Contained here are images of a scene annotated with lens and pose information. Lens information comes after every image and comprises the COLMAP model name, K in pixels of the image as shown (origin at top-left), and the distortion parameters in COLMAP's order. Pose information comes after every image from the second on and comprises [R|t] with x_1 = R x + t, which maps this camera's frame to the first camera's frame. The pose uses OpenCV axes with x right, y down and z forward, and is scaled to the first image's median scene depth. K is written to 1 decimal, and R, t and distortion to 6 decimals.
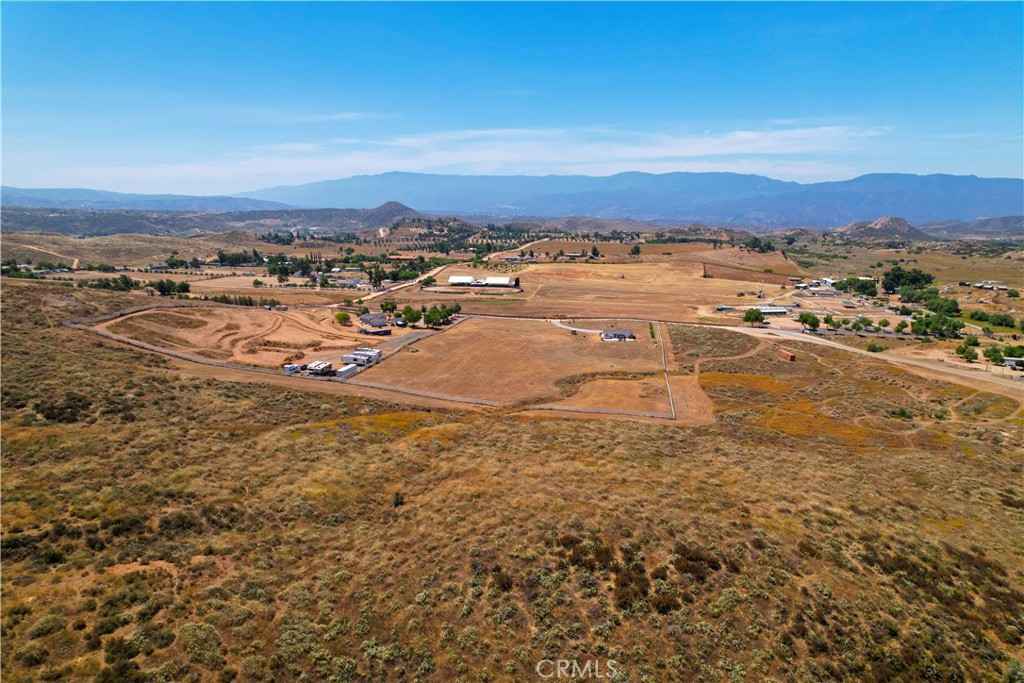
lens RADIAL K [[649.8, 0, 518.0], [0, 649.8, 342.6], [0, 0, 1]] dist [-0.076608, 0.062993]
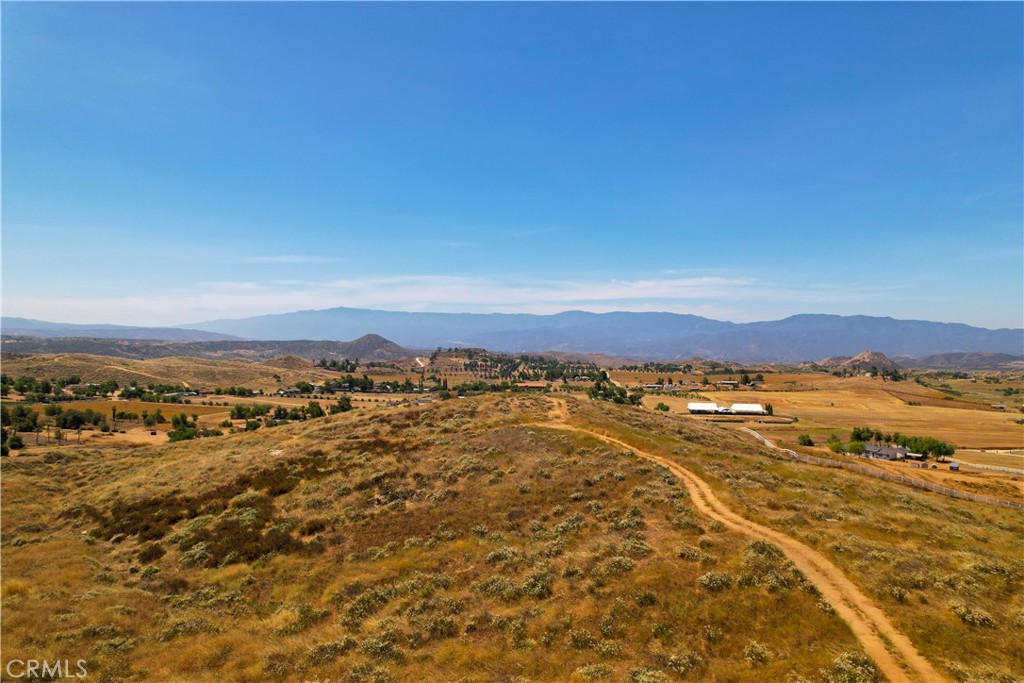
lens RADIAL K [[649.8, 0, 518.0], [0, 649.8, 342.6], [0, 0, 1]] dist [-0.076608, 0.062993]
pose [[0.994758, 0.010352, 0.101732, -0.096612], [0.011047, 0.978161, -0.207554, -0.001053], [-0.101659, 0.207590, 0.972919, 0.038412]]
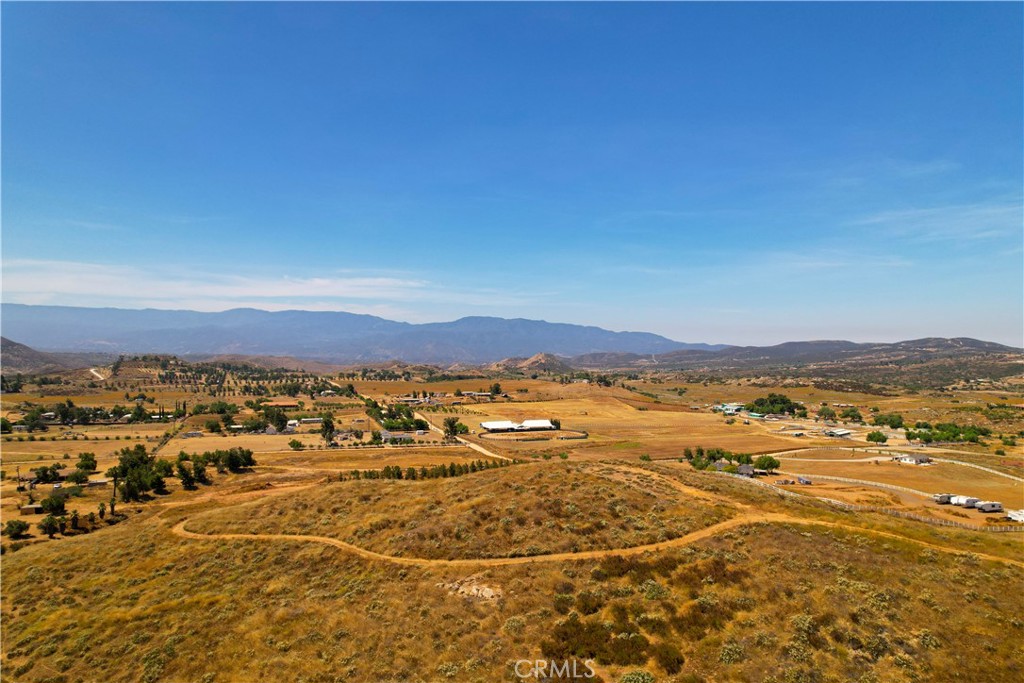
lens RADIAL K [[649.8, 0, 518.0], [0, 649.8, 342.6], [0, 0, 1]] dist [-0.076608, 0.062993]
pose [[0.826492, 0.011426, 0.562833, -0.130350], [0.106597, 0.978530, -0.176397, -0.010969], [-0.552765, 0.205787, 0.807529, 0.055606]]
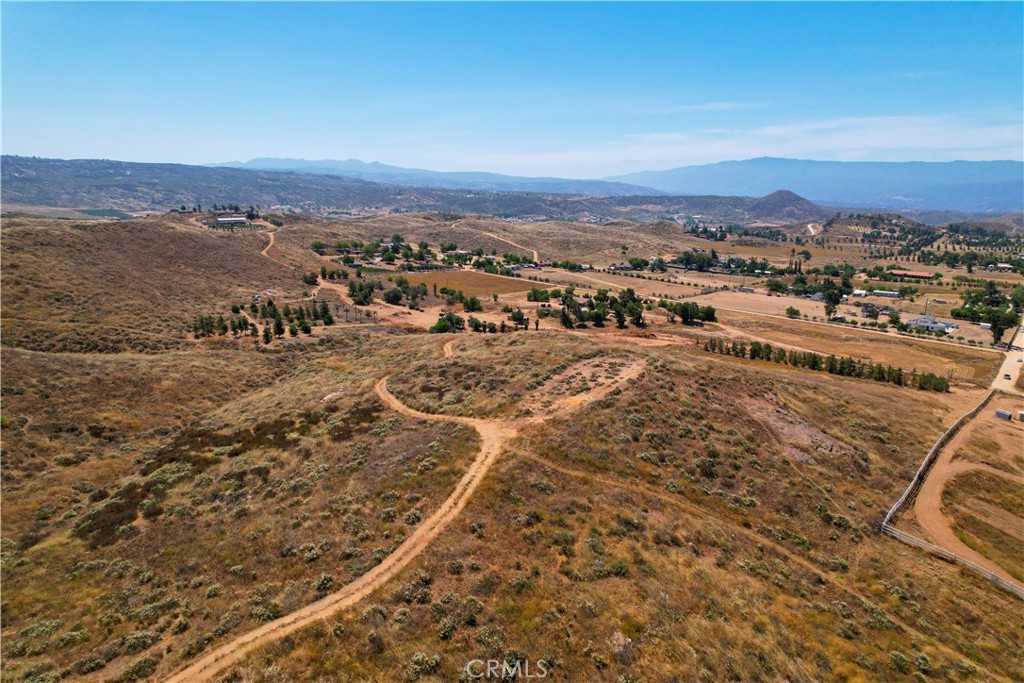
lens RADIAL K [[649.8, 0, 518.0], [0, 649.8, 342.6], [0, 0, 1]] dist [-0.076608, 0.062993]
pose [[0.864593, 0.126855, -0.486196, -0.068318], [-0.116385, 0.991851, 0.051823, -0.012976], [0.488808, 0.011780, 0.872312, 0.048861]]
